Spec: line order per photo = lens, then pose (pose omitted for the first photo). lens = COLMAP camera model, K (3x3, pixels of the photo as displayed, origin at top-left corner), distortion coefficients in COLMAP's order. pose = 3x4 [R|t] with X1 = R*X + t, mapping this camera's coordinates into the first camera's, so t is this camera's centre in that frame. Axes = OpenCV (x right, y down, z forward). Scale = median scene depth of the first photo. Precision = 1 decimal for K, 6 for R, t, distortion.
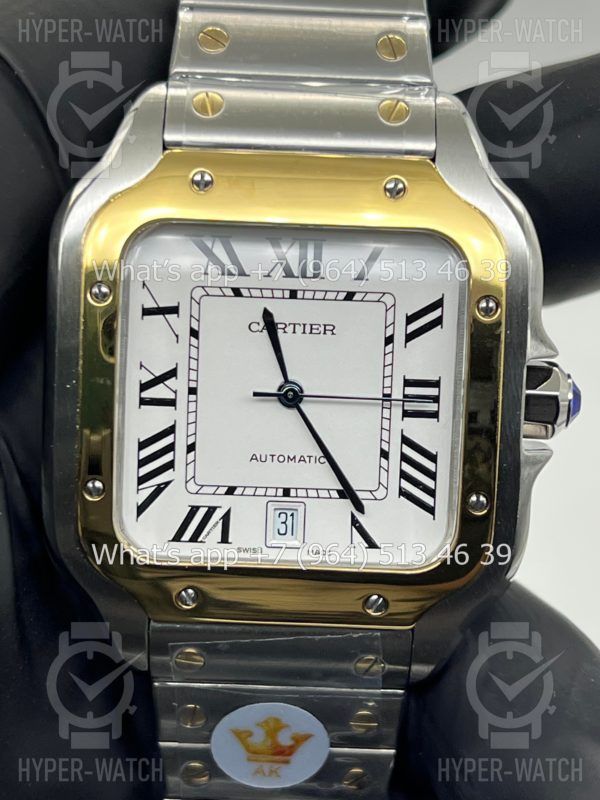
lens RADIAL K [[1921.7, 0, 300.0], [0, 1921.7, 400.0], [0, 0, 1]] dist [0.435610, 0.034127]
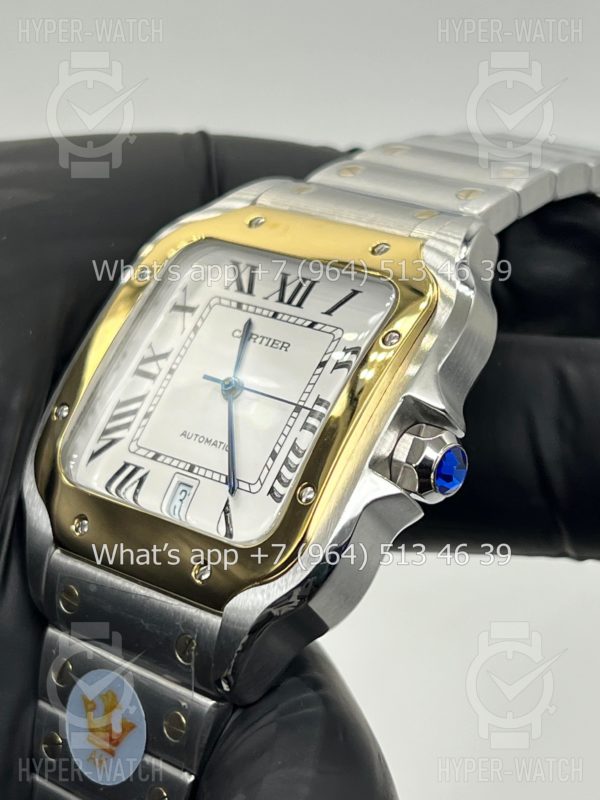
lens RADIAL K [[1921.7, 0, 300.0], [0, 1921.7, 400.0], [0, 0, 1]] dist [0.435610, 0.034127]
pose [[0.758750, 0.186932, -0.623983, 0.715531], [-0.479213, 0.809024, -0.340346, 0.359780], [0.441195, 0.557258, 0.703427, 0.237344]]
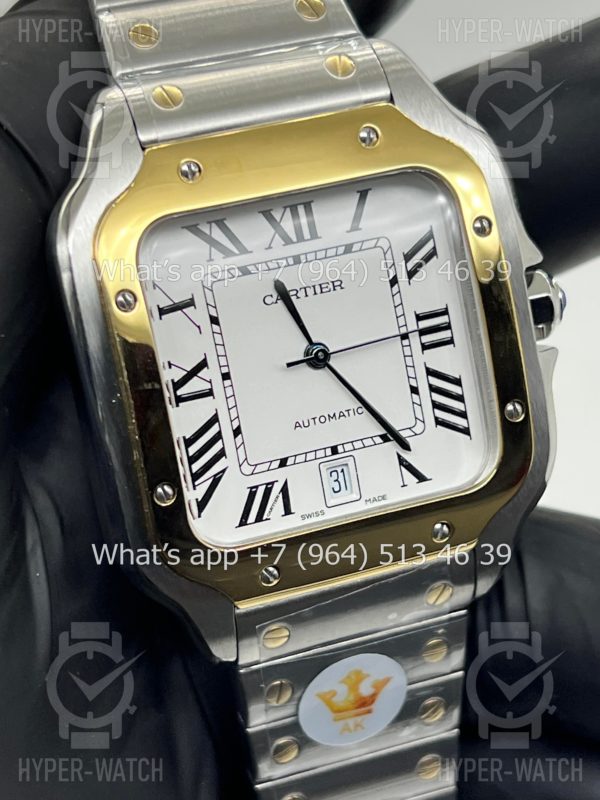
lens RADIAL K [[1921.7, 0, 300.0], [0, 1921.7, 400.0], [0, 0, 1]] dist [0.435610, 0.034127]
pose [[0.934123, -0.251284, 0.253516, -0.277282], [0.253966, 0.966948, 0.022652, -0.005675], [-0.250829, 0.043225, 0.967066, 0.014114]]
